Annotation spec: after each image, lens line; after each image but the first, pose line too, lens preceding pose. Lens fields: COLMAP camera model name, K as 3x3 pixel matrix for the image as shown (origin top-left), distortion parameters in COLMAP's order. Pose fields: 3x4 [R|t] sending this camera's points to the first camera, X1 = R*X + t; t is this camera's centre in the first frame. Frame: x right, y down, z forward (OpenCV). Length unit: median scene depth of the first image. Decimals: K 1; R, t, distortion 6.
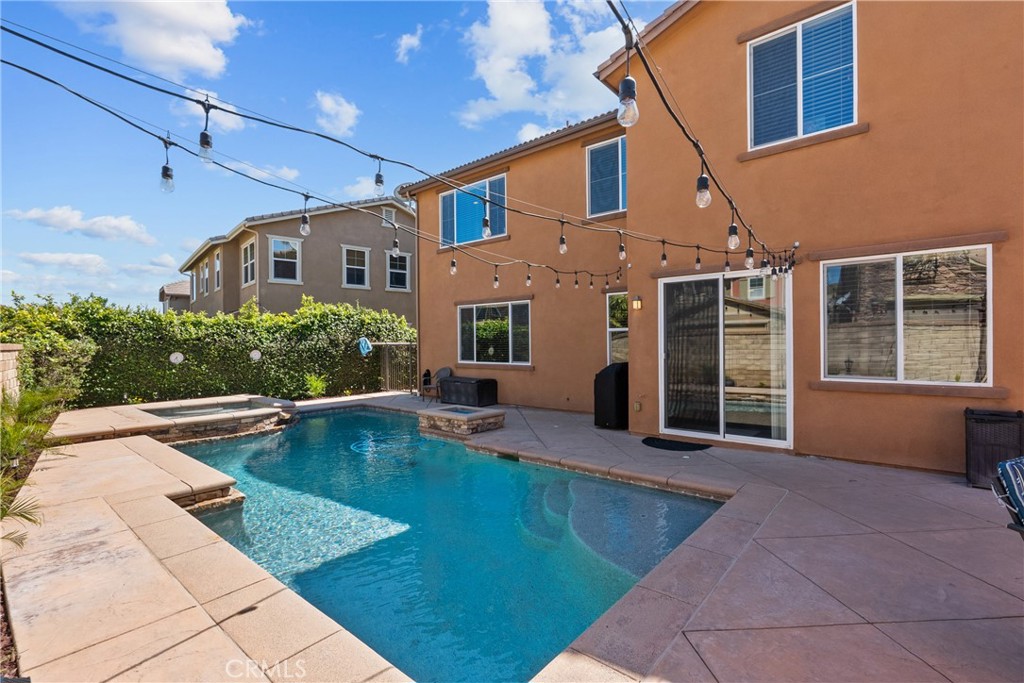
lens RADIAL K [[465.8, 0, 508.2], [0, 465.8, 342.1], [0, 0, 1]] dist [-0.011243, 0.007755]
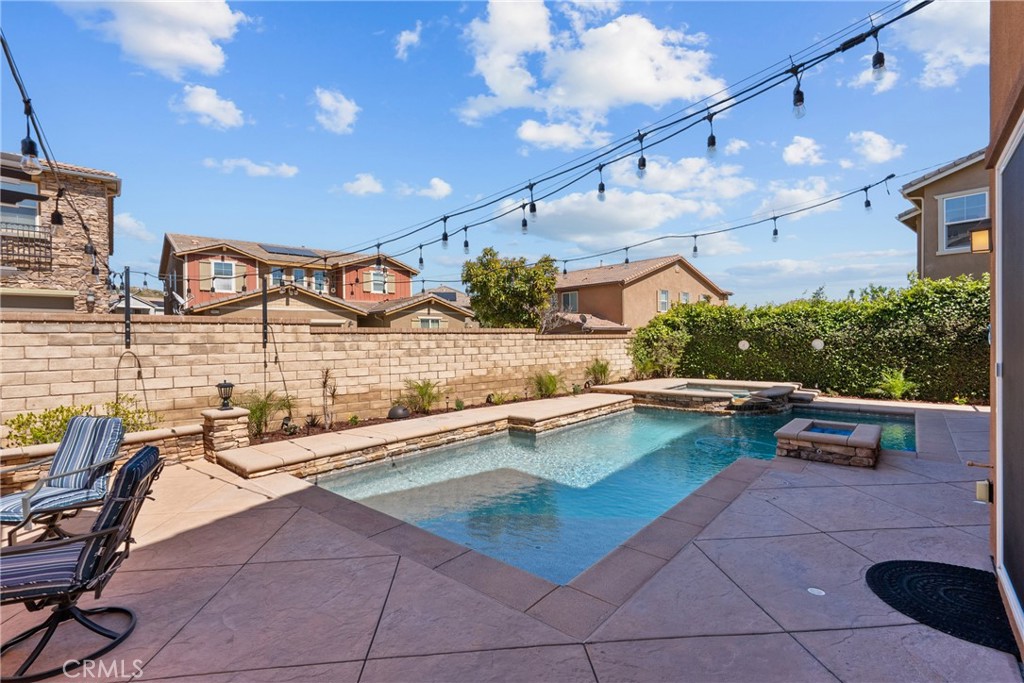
lens RADIAL K [[465.8, 0, 508.2], [0, 465.8, 342.1], [0, 0, 1]] dist [-0.011243, 0.007755]
pose [[-0.007374, 0.018156, -0.999808, 0.468693], [0.014060, 0.999738, 0.018051, -0.003538], [0.999874, -0.013924, -0.007627, 0.400254]]
